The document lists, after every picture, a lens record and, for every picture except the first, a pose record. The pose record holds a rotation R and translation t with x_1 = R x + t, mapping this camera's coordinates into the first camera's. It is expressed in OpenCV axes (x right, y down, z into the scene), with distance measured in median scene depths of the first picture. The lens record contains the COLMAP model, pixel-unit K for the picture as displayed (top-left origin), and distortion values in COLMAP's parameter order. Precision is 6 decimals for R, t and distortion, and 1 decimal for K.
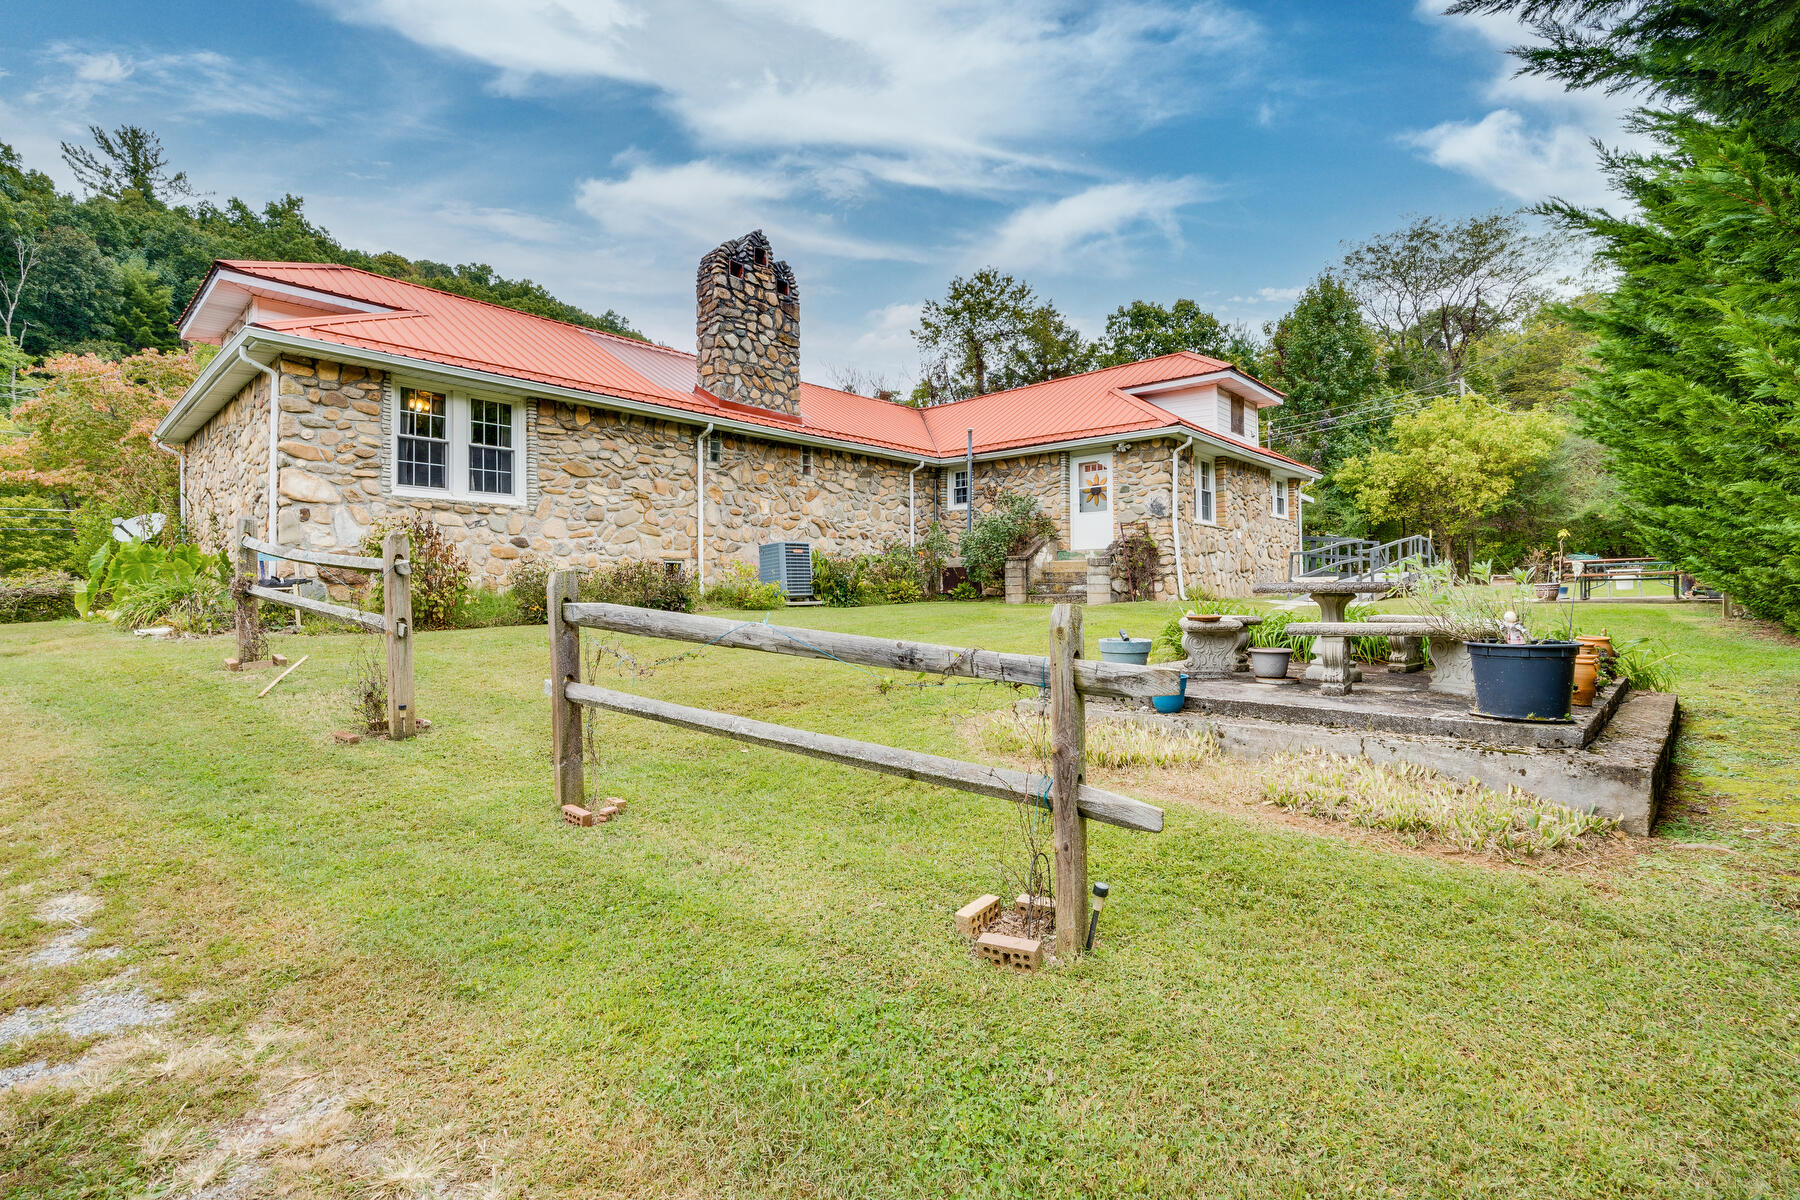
lens RADIAL K [[815.5, 0, 888.6], [0, 815.5, 597.4], [0, 0, 1]] dist [-0.007684, 0.000886]
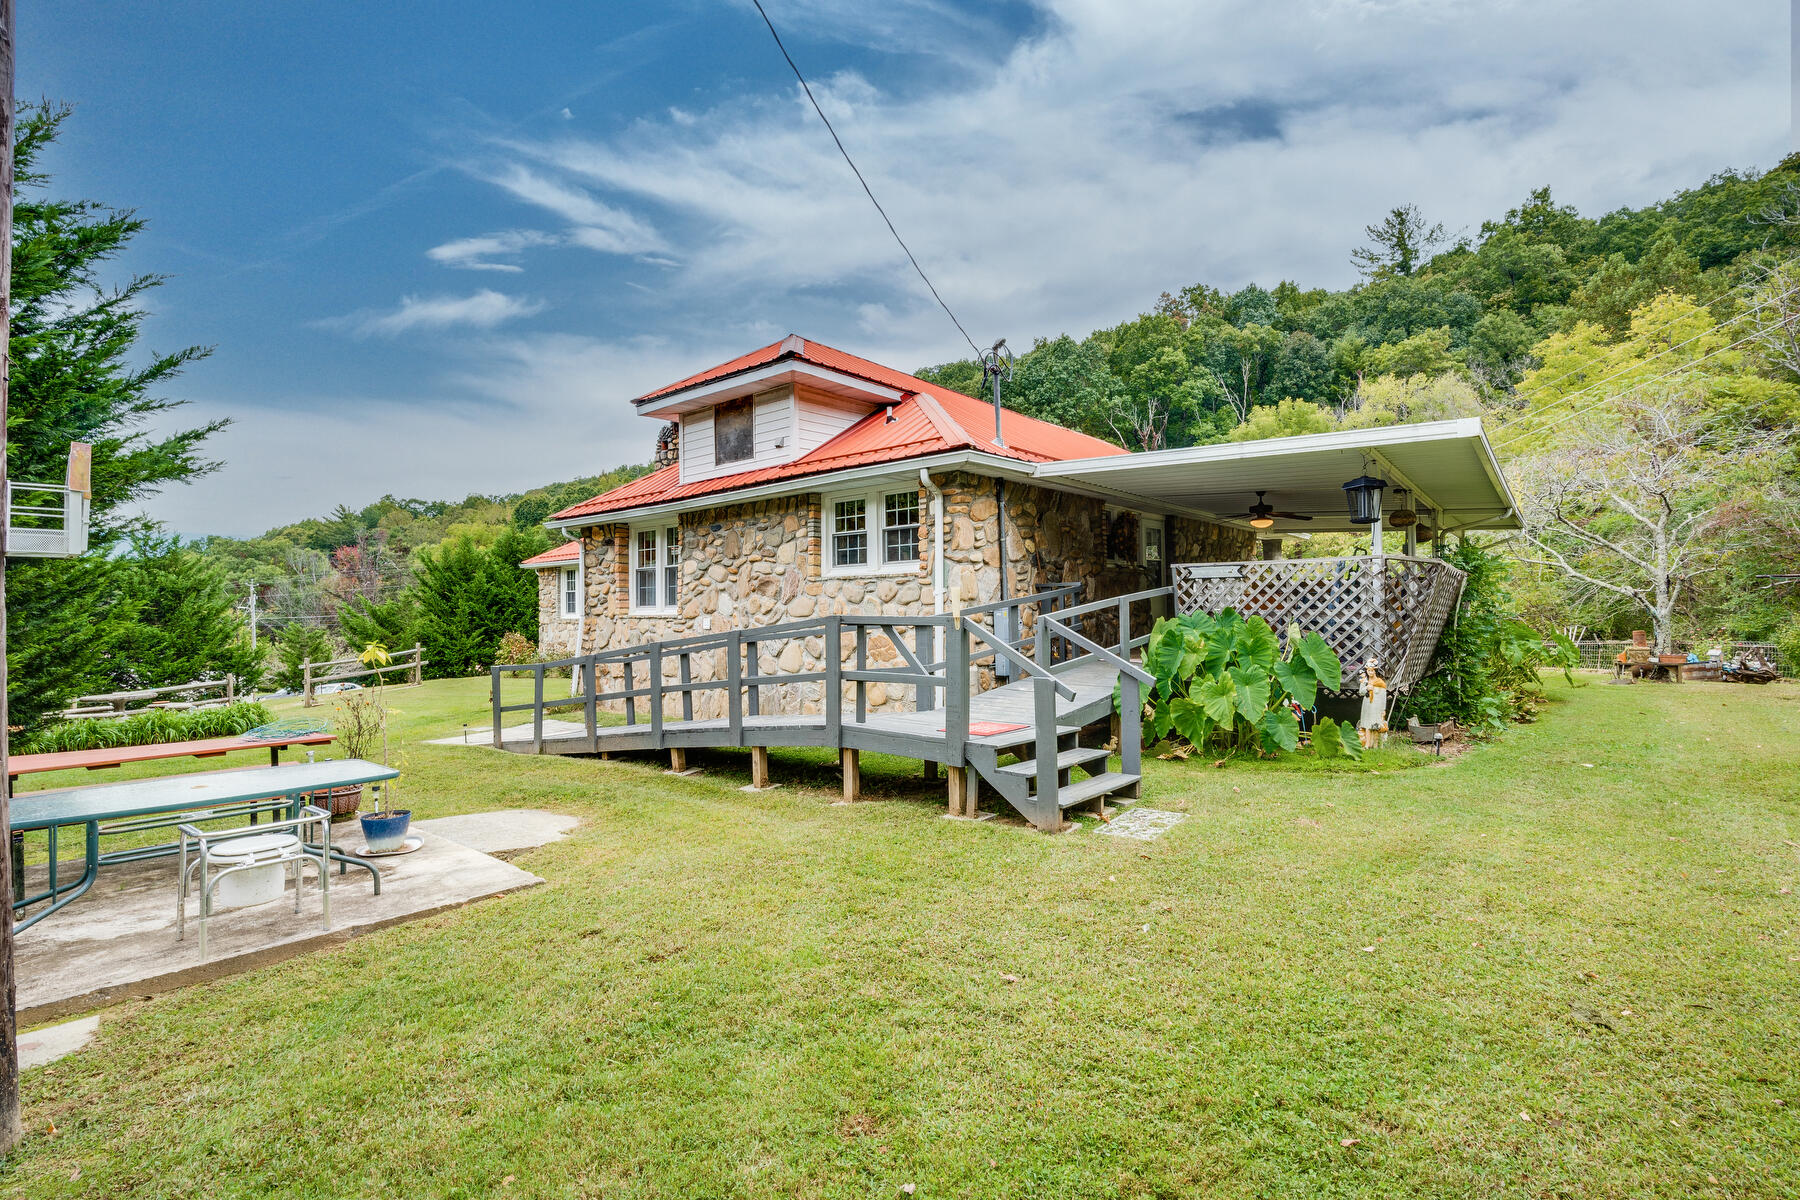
lens RADIAL K [[815.5, 0, 888.6], [0, 815.5, 597.4], [0, 0, 1]] dist [-0.007684, 0.000886]
pose [[0.052011, -0.012056, -0.998574, 1.294733], [0.015086, 0.999823, -0.011285, -0.104931], [0.998533, -0.014477, 0.052184, 1.317779]]
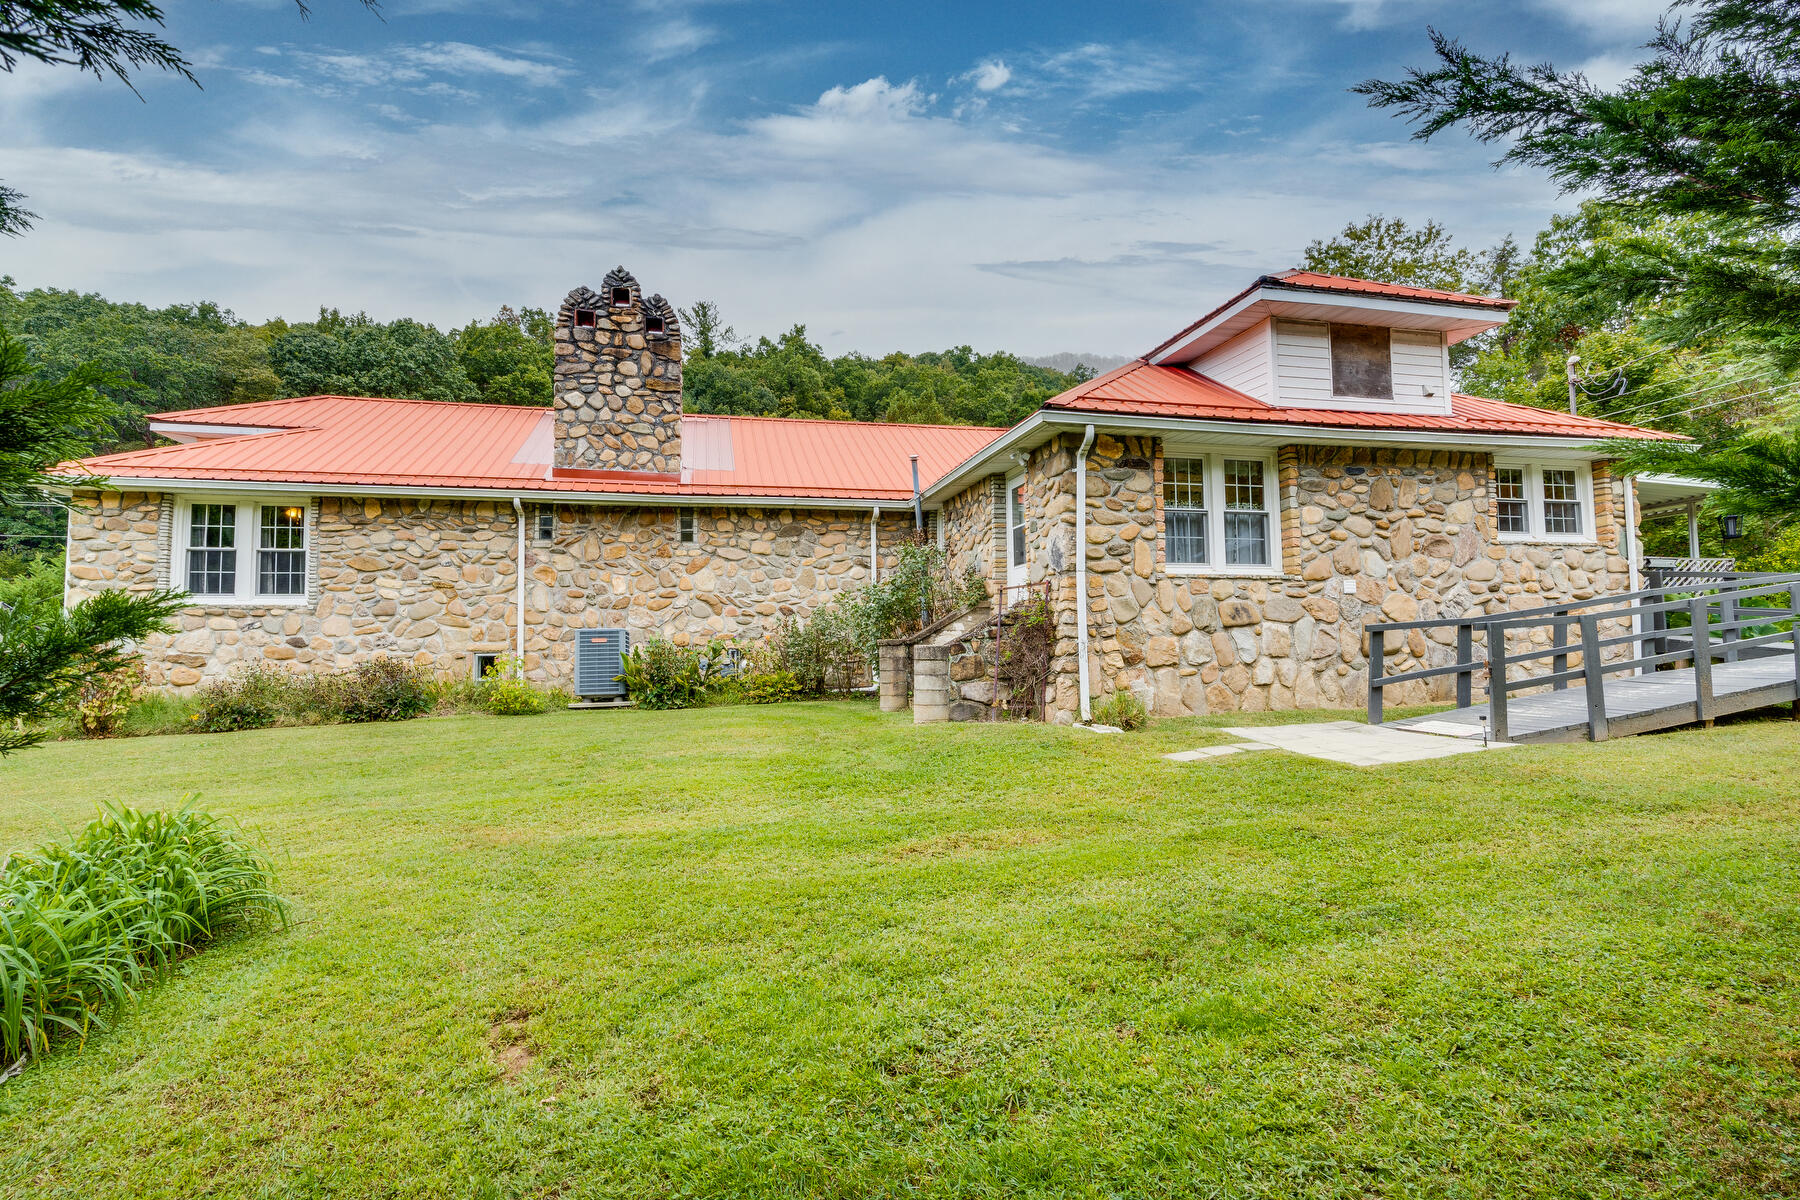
lens RADIAL K [[820.9, 0, 887.9], [0, 820.9, 608.6], [0, 0, 1]] dist [-0.004881, -0.000069]
pose [[0.821993, -0.029006, -0.568758, 0.574807], [0.005146, 0.999040, -0.043513, -0.049223], [0.569474, 0.032841, 0.821353, 0.467750]]
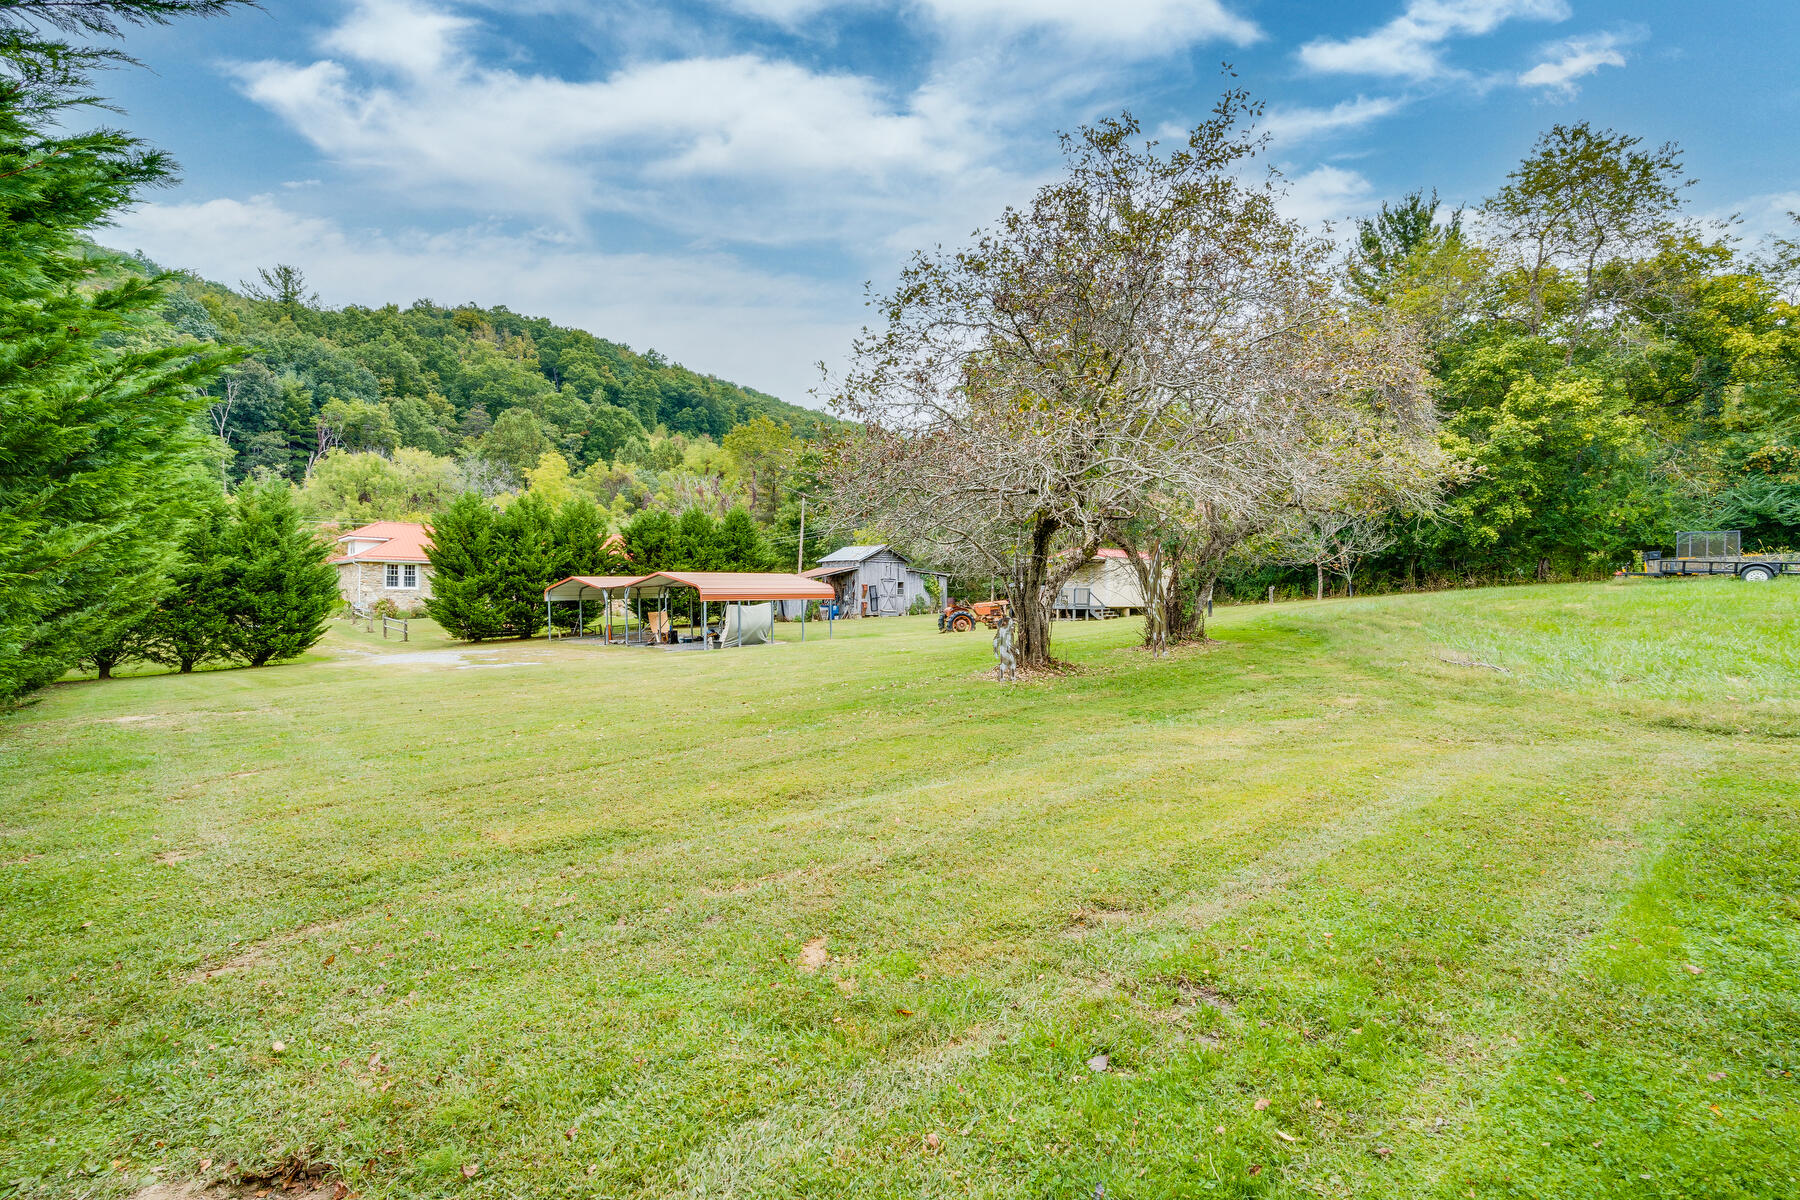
lens RADIAL K [[820.9, 0, 887.9], [0, 820.9, 608.6], [0, 0, 1]] dist [-0.004881, -0.000069]
pose [[0.995387, 0.020022, -0.093826, 1.856212], [-0.018771, 0.999723, 0.014188, -0.097025], [0.094084, -0.012362, 0.995488, -2.333391]]
